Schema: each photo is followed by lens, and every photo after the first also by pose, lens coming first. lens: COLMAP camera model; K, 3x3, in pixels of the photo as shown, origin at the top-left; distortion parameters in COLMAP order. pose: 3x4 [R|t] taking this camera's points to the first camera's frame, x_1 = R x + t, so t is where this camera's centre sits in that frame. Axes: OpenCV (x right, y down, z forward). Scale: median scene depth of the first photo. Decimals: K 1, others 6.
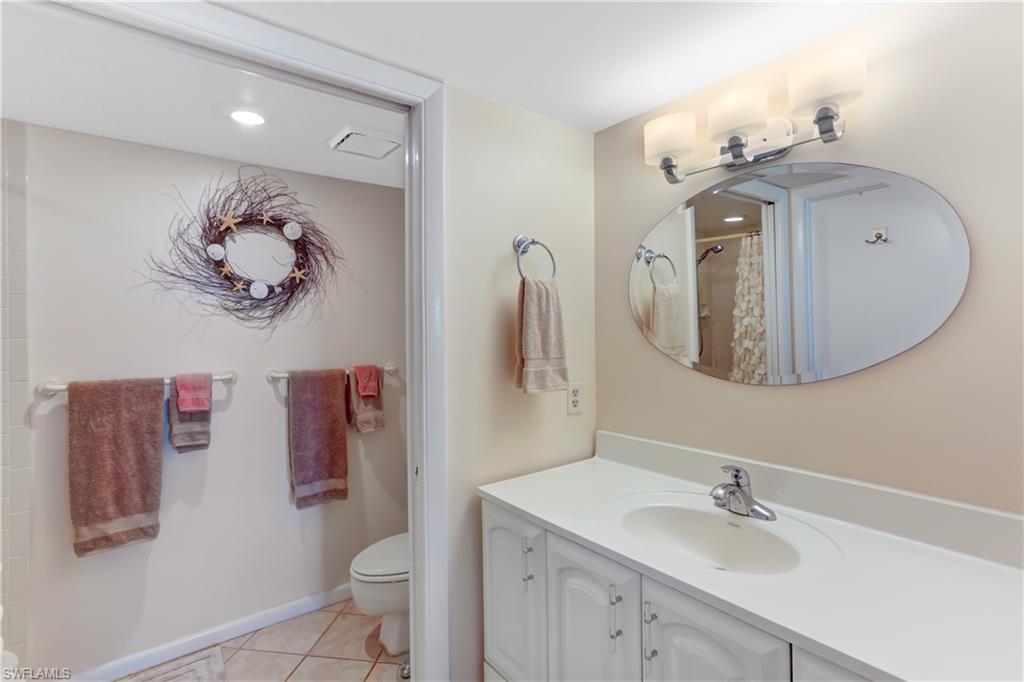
lens RADIAL K [[489.1, 0, 520.2], [0, 489.1, 317.9], [0, 0, 1]] dist [-0.011775, 0.003420]
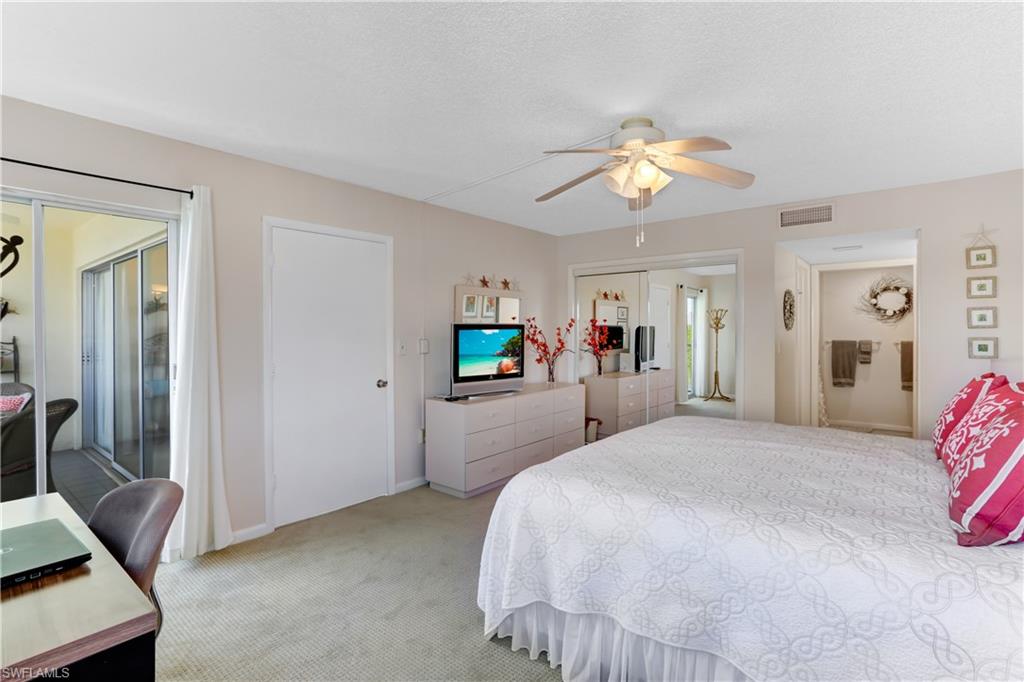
lens RADIAL K [[489.1, 0, 511.9], [0, 489.1, 336.2], [0, 0, 1]] dist [-0.011775, 0.003420]
pose [[0.197172, 0.014747, -0.980258, 1.937289], [0.004391, 0.999864, 0.015925, 0.027686], [0.980359, -0.007445, 0.197080, -1.849765]]
